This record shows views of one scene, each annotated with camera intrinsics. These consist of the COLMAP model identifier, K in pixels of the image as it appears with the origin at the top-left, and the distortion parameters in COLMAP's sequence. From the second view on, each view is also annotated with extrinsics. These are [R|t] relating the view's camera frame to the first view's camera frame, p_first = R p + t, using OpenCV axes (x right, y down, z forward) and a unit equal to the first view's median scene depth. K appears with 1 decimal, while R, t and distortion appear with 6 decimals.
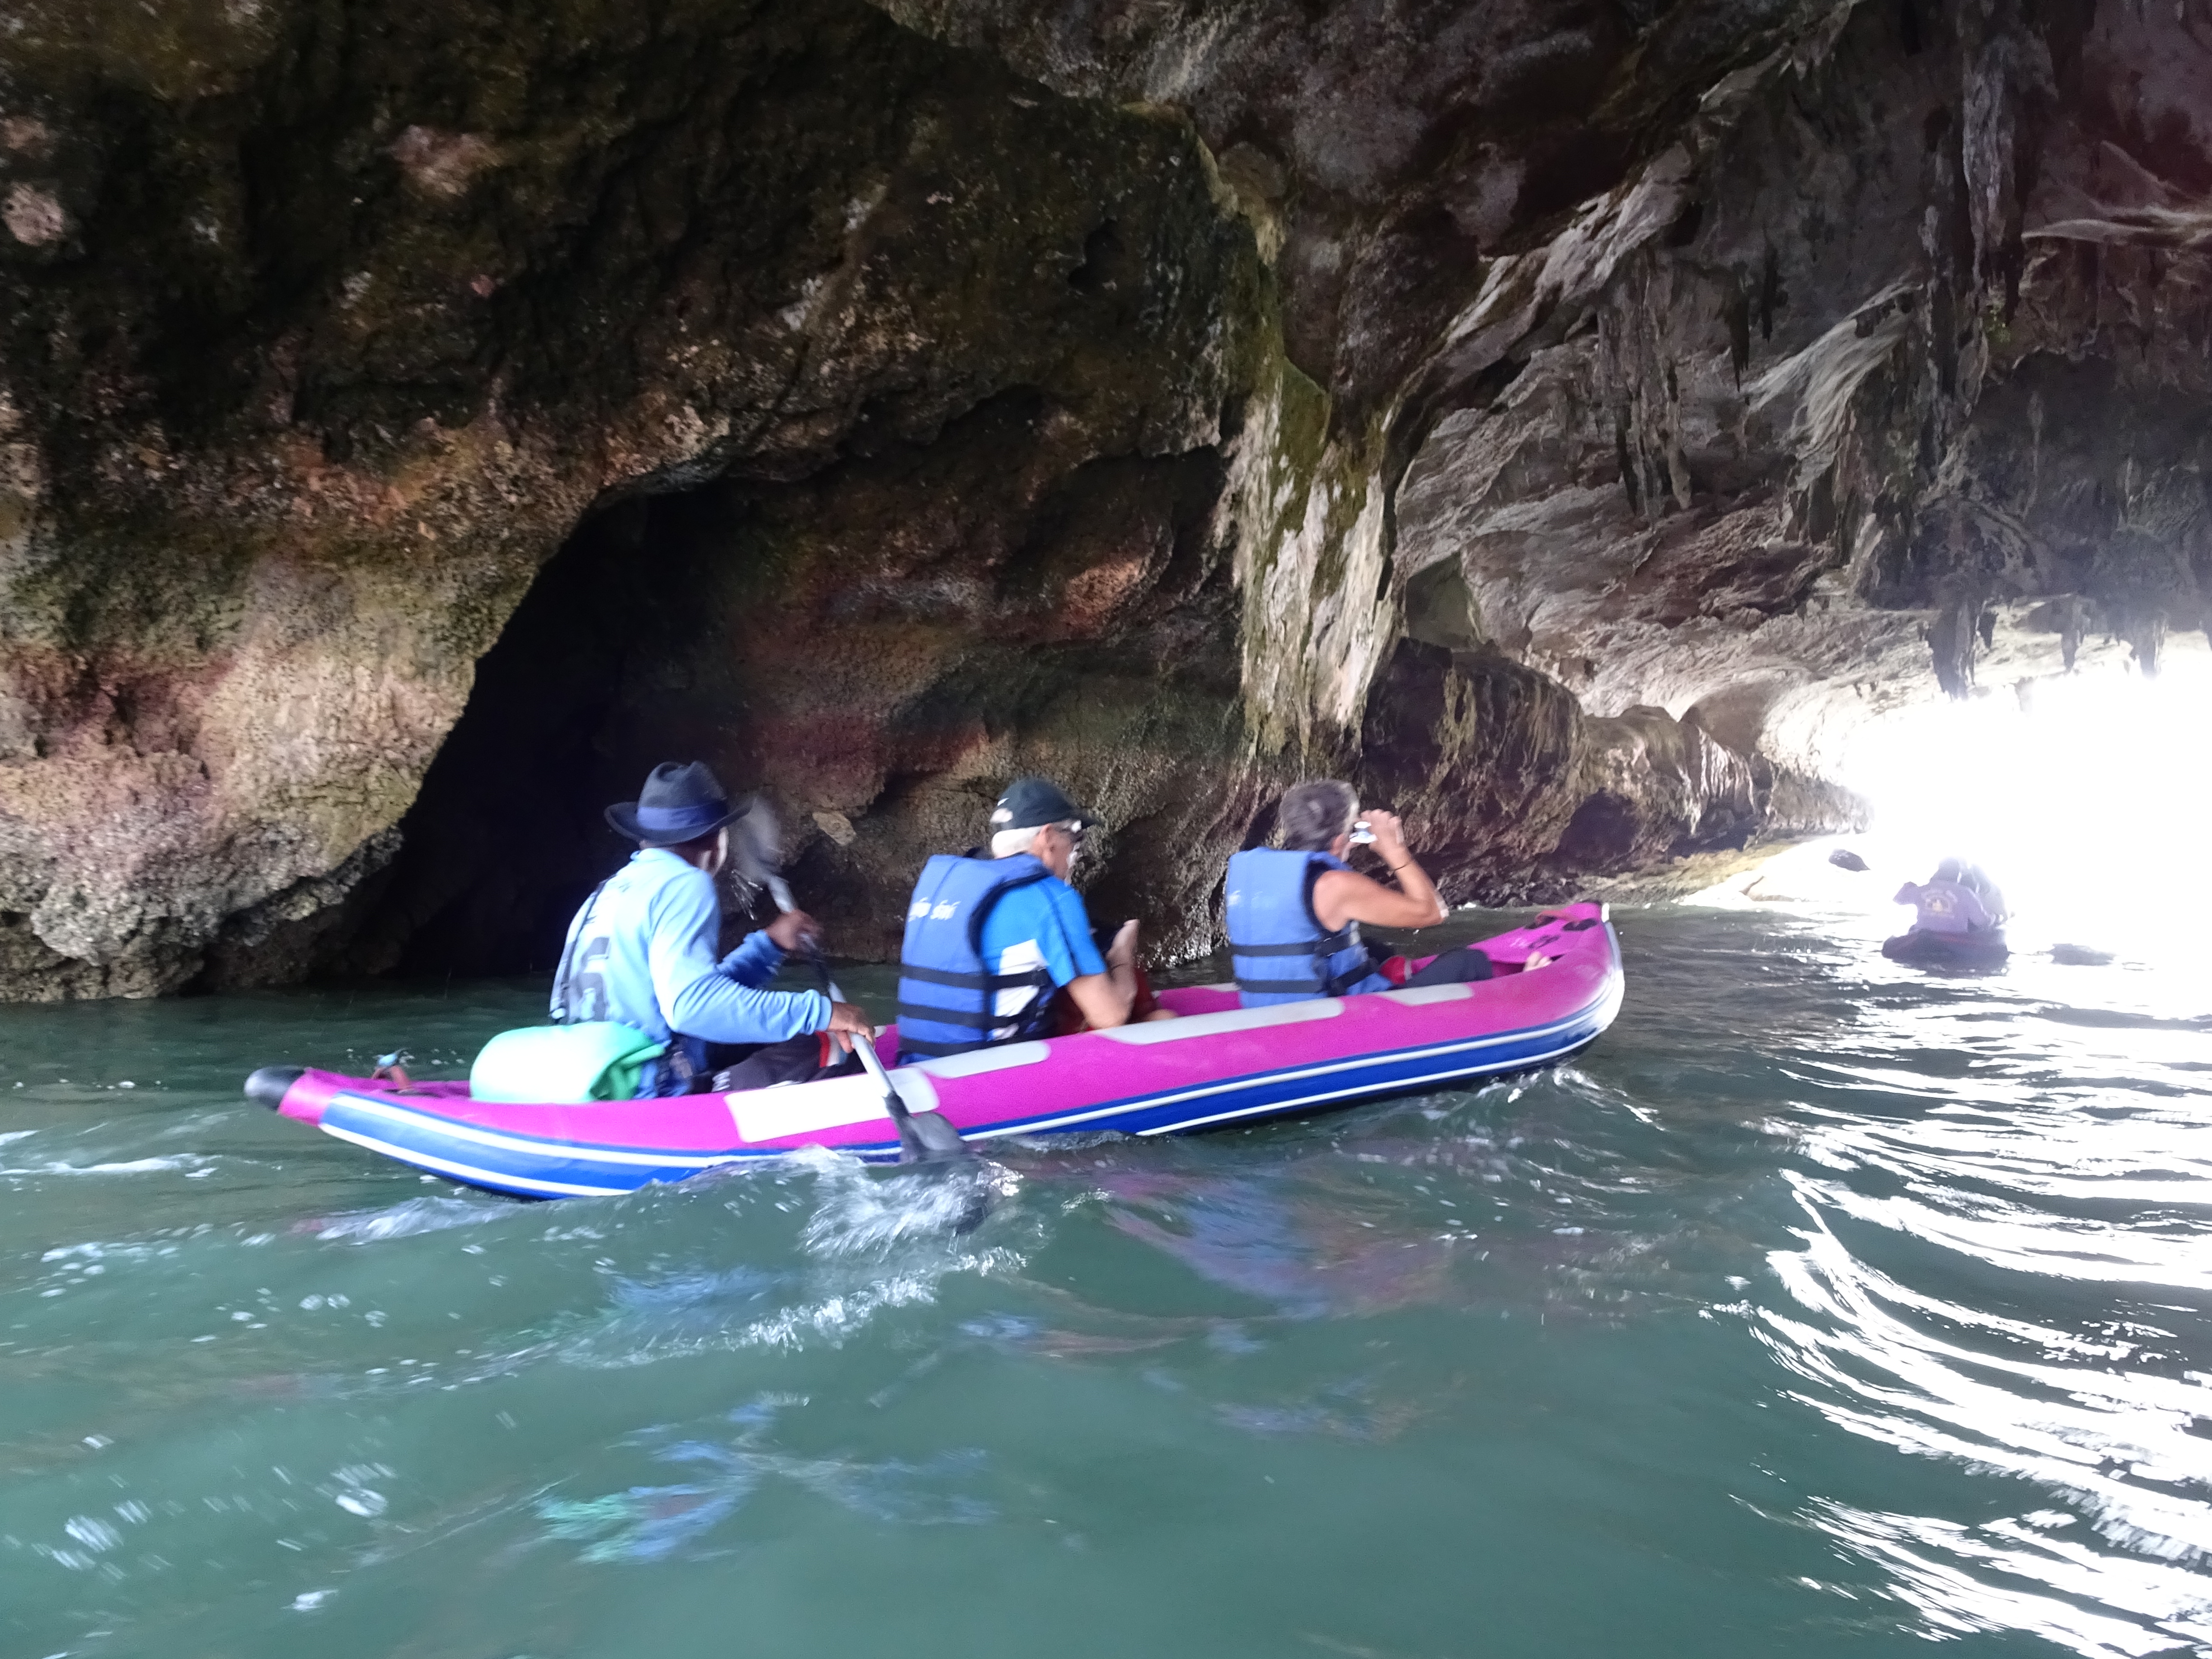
lens RADIAL K [[1546.6, 0, 1106.3], [0, 1546.6, 835.3], [0, 0, 1]] dist [0.000271, 0.000938]
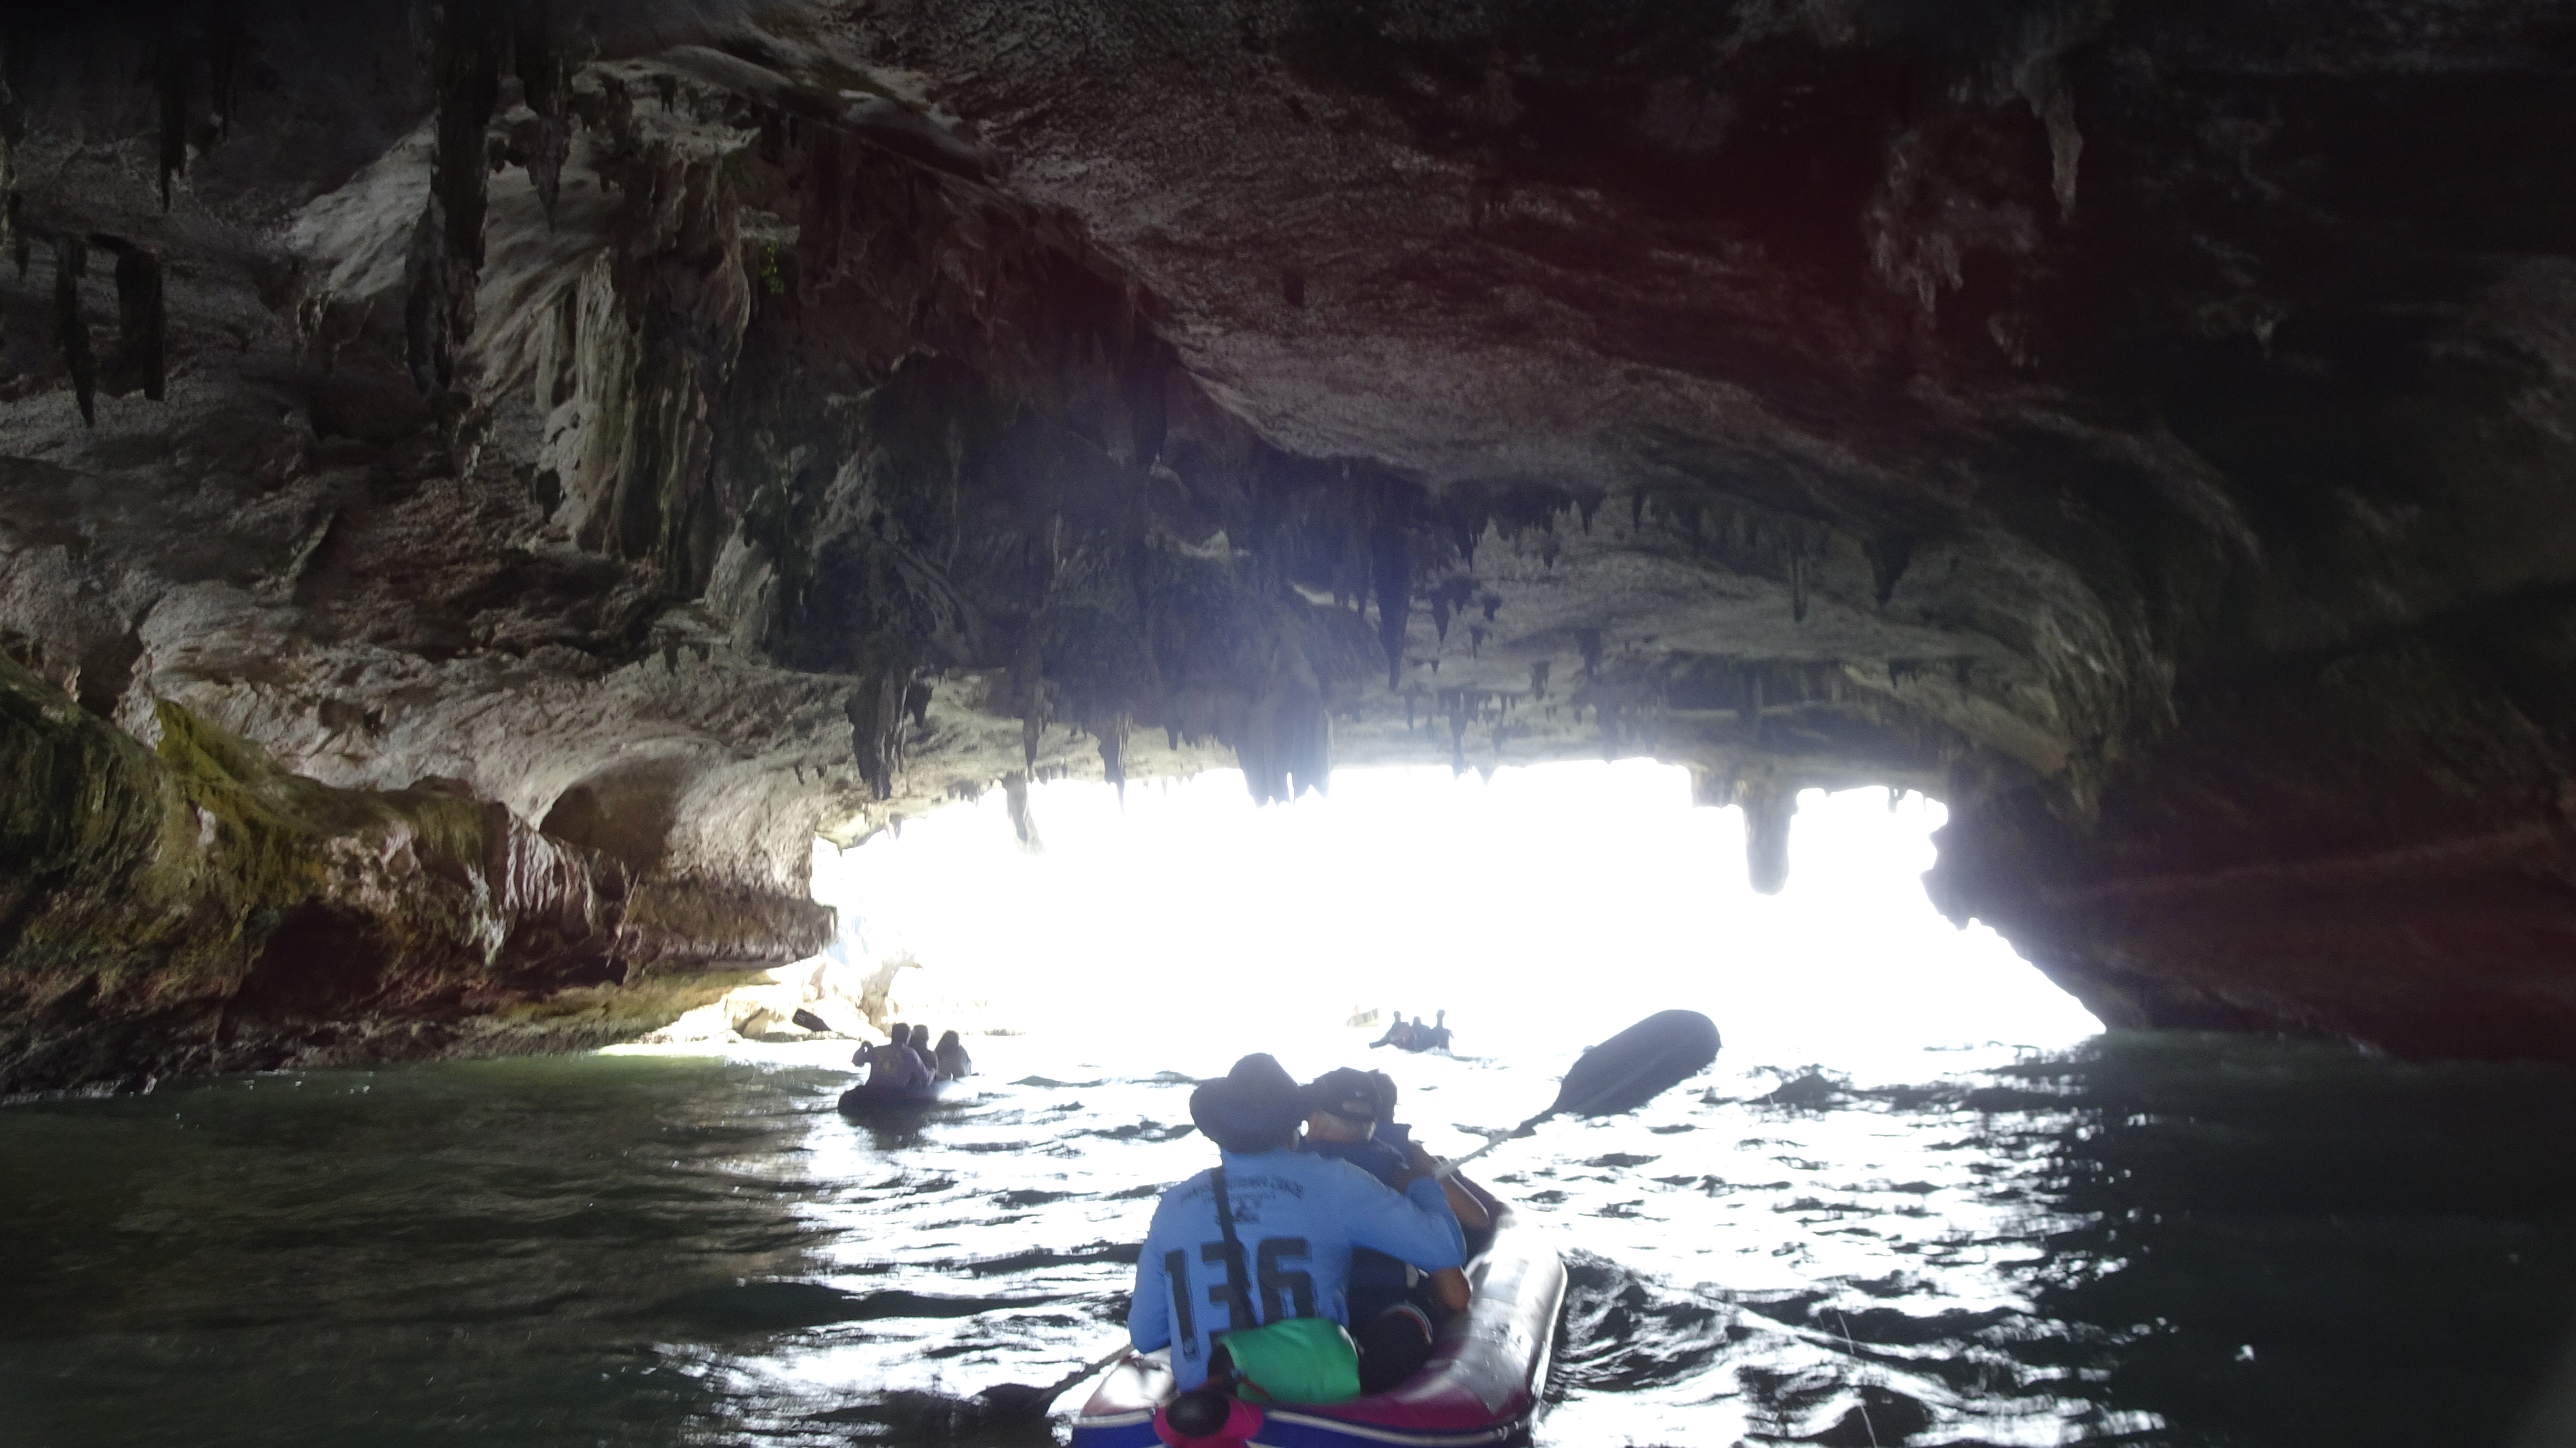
lens RADIAL K [[1799.9, 0, 1286.9], [0, 1799.9, 723.0], [0, 0, 1]] dist [0.005777, 0.001693]
pose [[0.827057, 0.069165, 0.557846, 0.214129], [0.000563, 0.992299, -0.123866, -0.008123], [-0.562117, 0.102758, 0.820649, 0.128508]]
